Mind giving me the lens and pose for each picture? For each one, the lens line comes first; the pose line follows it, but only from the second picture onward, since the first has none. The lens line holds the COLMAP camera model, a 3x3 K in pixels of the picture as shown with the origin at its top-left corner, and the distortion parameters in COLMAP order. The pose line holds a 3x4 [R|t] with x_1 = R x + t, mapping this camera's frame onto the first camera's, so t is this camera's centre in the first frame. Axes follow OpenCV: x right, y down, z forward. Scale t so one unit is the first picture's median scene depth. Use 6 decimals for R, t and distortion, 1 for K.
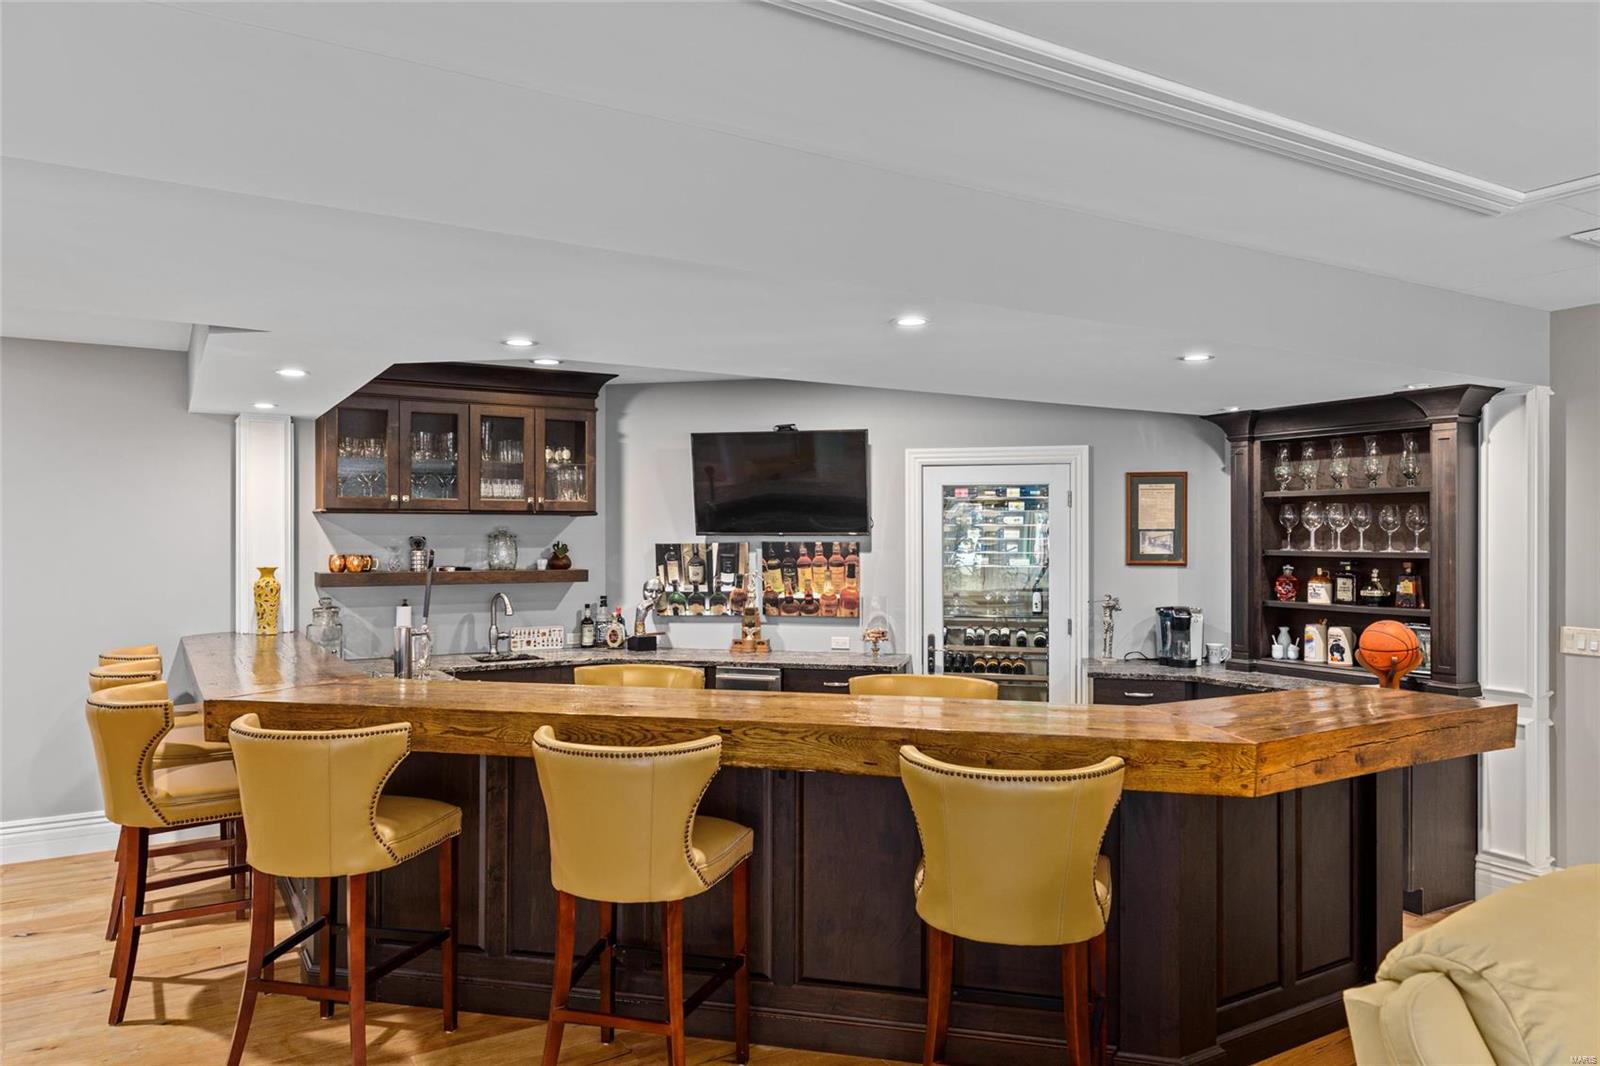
lens RADIAL K [[1073.3, 0, 795.6], [0, 1073.3, 535.3], [0, 0, 1]] dist [0.008556, 0.000713]
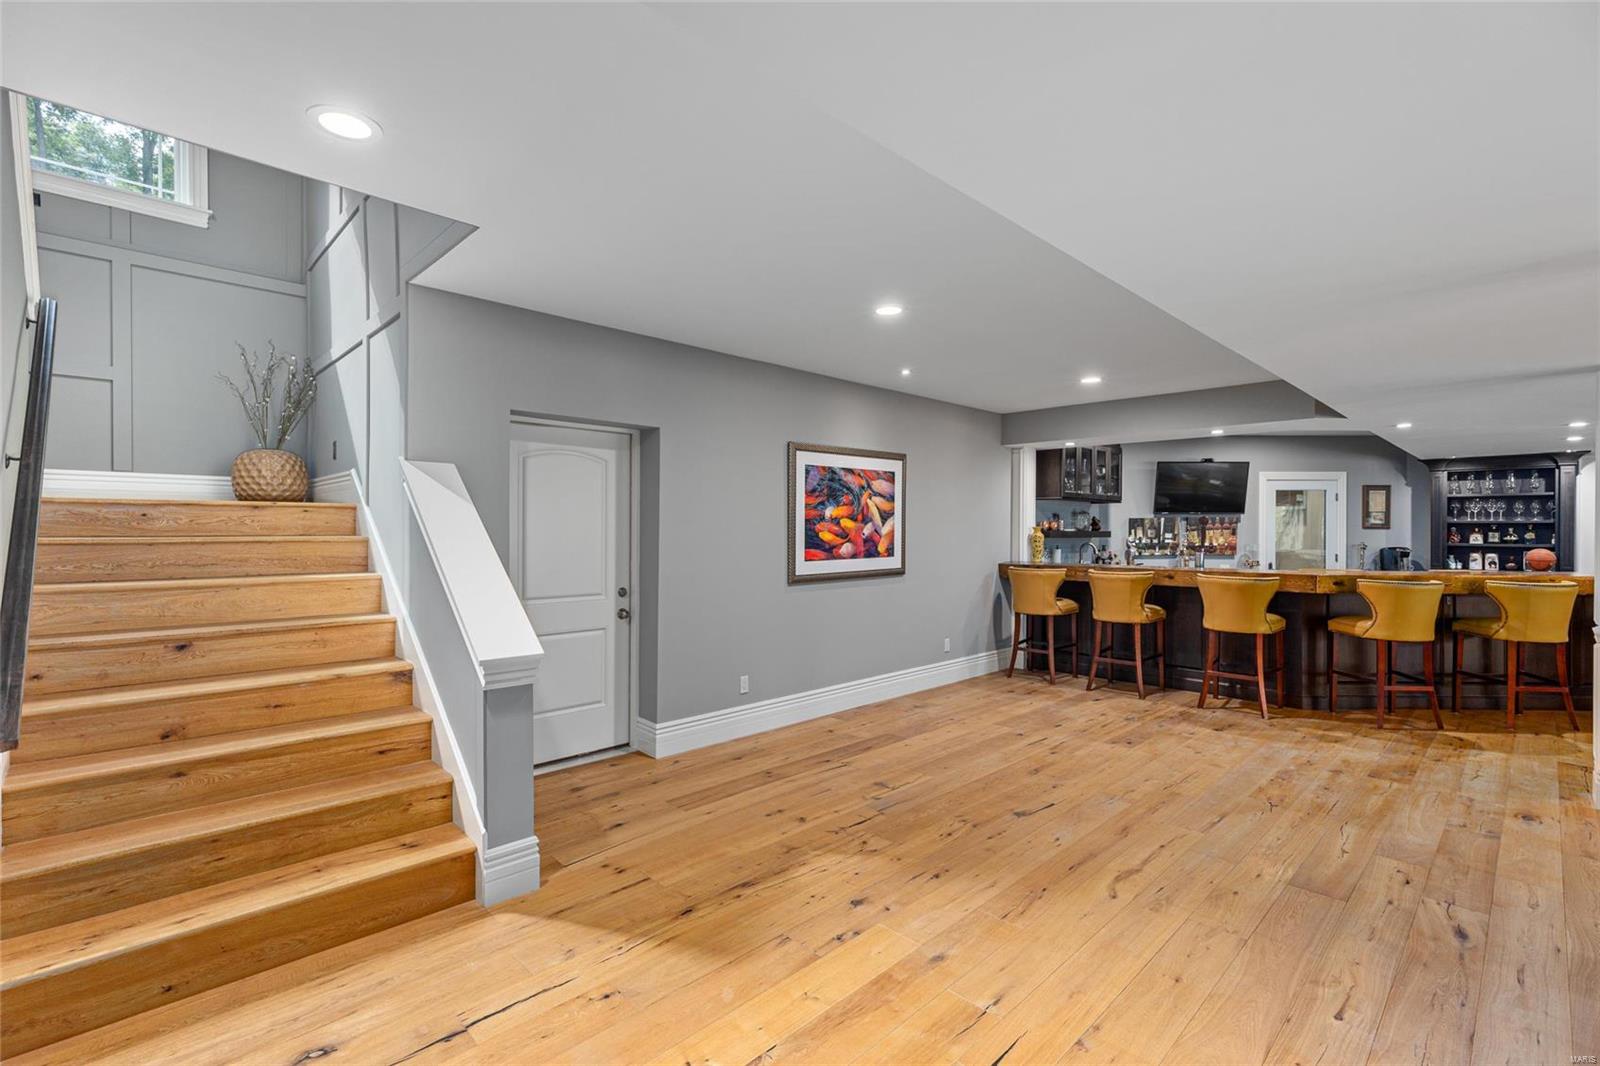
lens RADIAL K [[726.4, 0, 801.9], [0, 726.4, 530.6], [0, 0, 1]] dist [0.000839, -0.000139]
pose [[0.974846, 0.002612, 0.222864, -1.033120], [-0.003131, 0.999993, 0.001975, 0.030458], [-0.222858, -0.002623, 0.974847, -0.150872]]
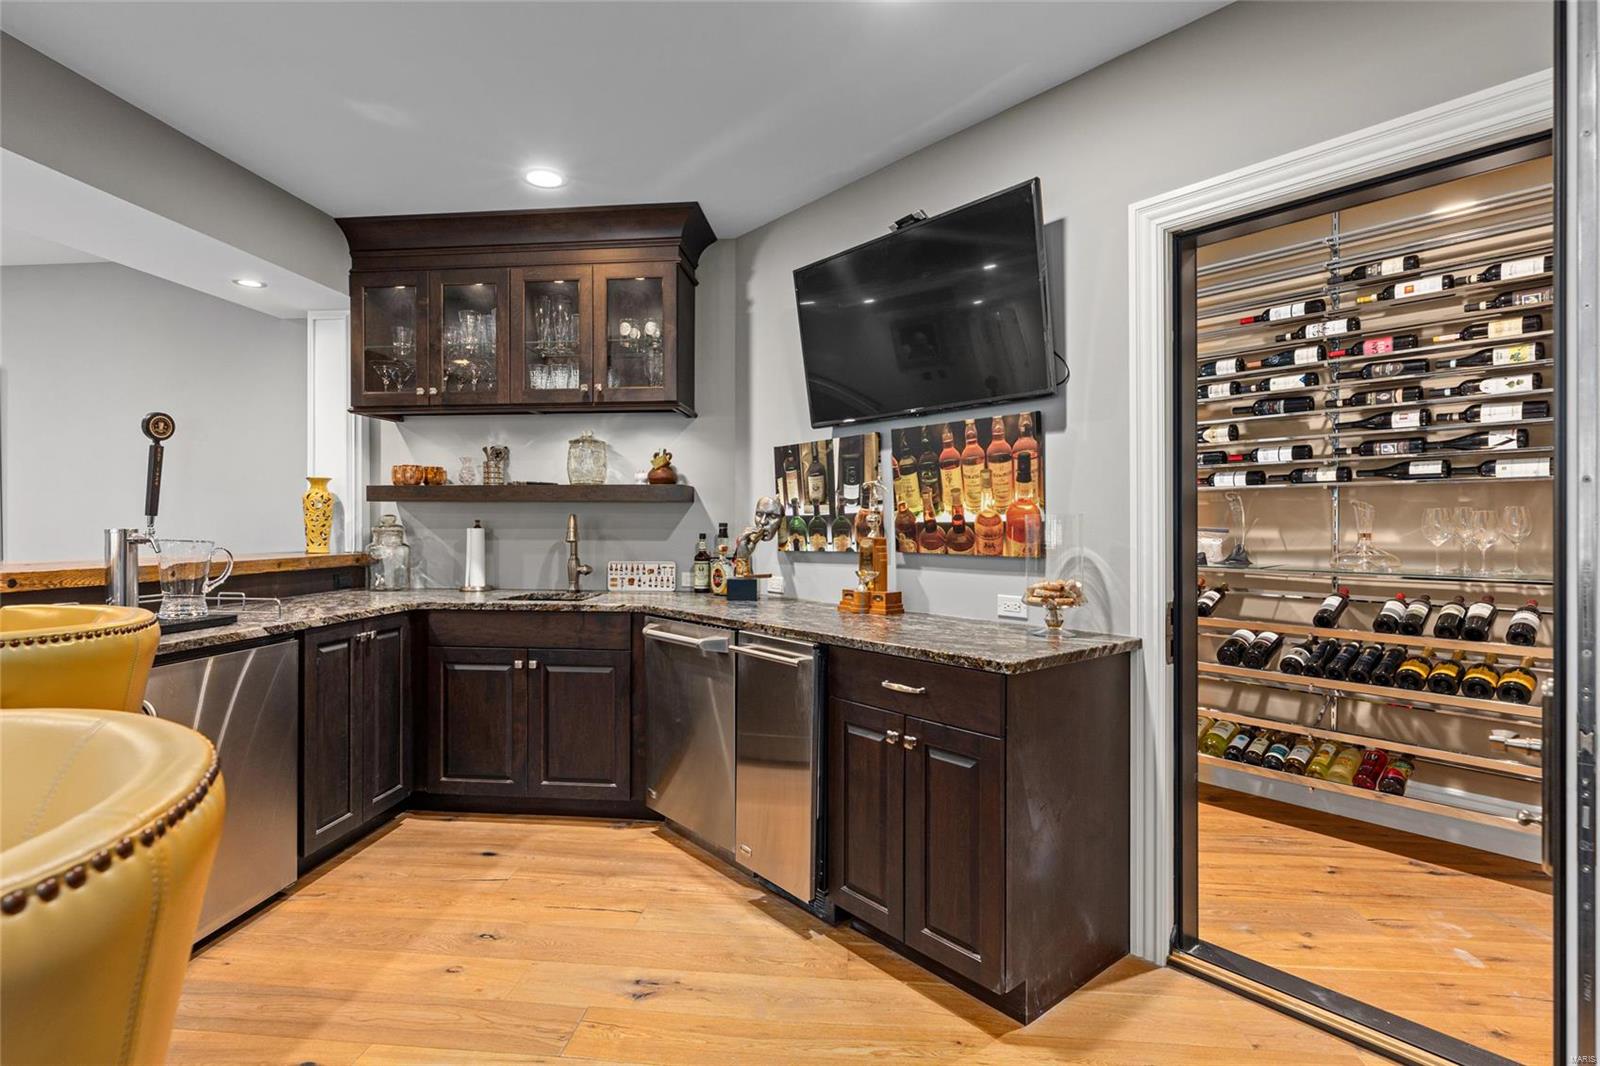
lens RADIAL K [[791.7, 0, 783.8], [0, 791.7, 522.7], [0, 0, 1]] dist [-0.003317, -0.000625]
pose [[0.797790, -0.001120, -0.602935, 0.187763], [-0.001029, 0.999994, -0.003220, 0.060108], [0.602935, 0.003190, 0.797784, 0.616627]]
